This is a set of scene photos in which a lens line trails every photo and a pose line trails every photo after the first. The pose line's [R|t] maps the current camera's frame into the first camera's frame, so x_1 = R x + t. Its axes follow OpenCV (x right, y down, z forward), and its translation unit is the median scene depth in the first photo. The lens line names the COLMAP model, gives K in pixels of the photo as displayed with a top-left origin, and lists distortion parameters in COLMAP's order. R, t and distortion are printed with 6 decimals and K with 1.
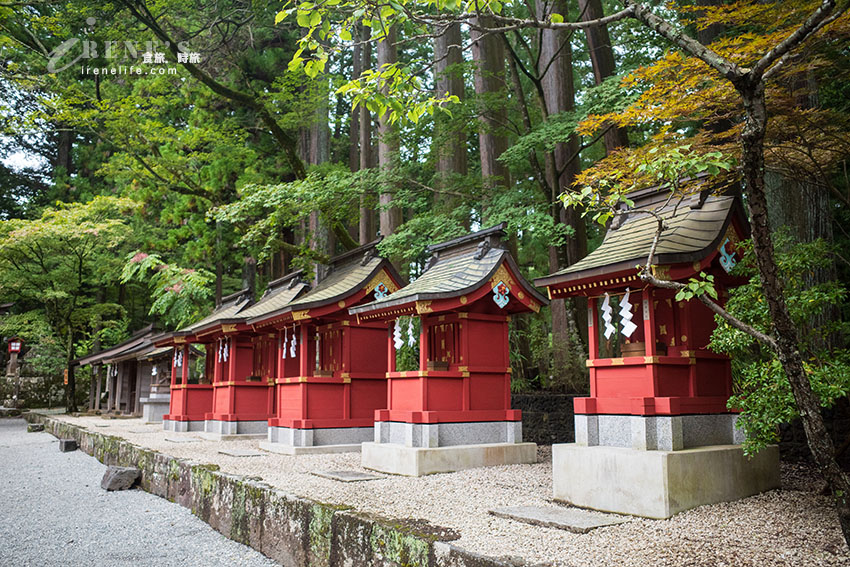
lens RADIAL K [[669.5, 0, 424.3], [0, 669.5, 281.0], [0, 0, 1]] dist [-0.043381, 0.010653]
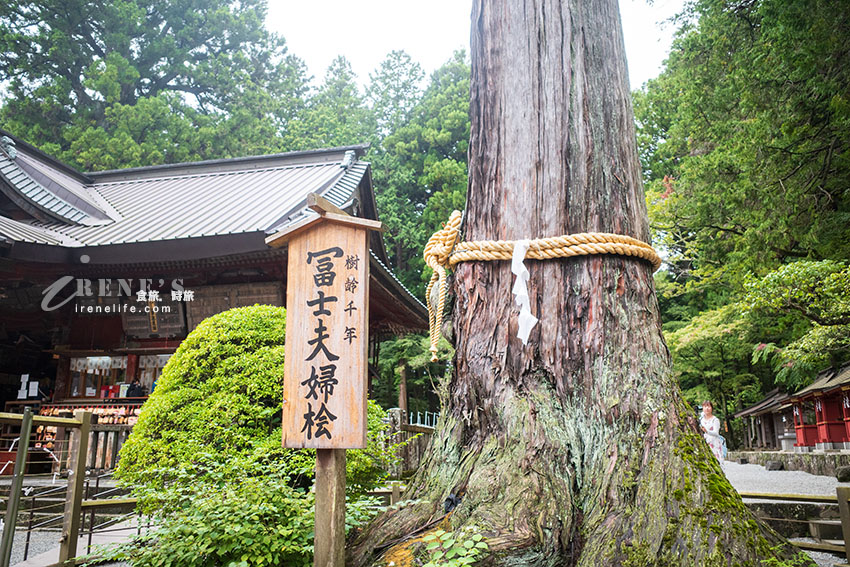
lens RADIAL K [[669.5, 0, 420.5], [0, 669.5, 282.4], [0, 0, 1]] dist [-0.043381, 0.010653]
pose [[0.631109, -0.186968, -0.752824, 0.277266], [0.126257, 0.982334, -0.138124, -0.073493], [0.765350, -0.007878, 0.643567, -0.641365]]
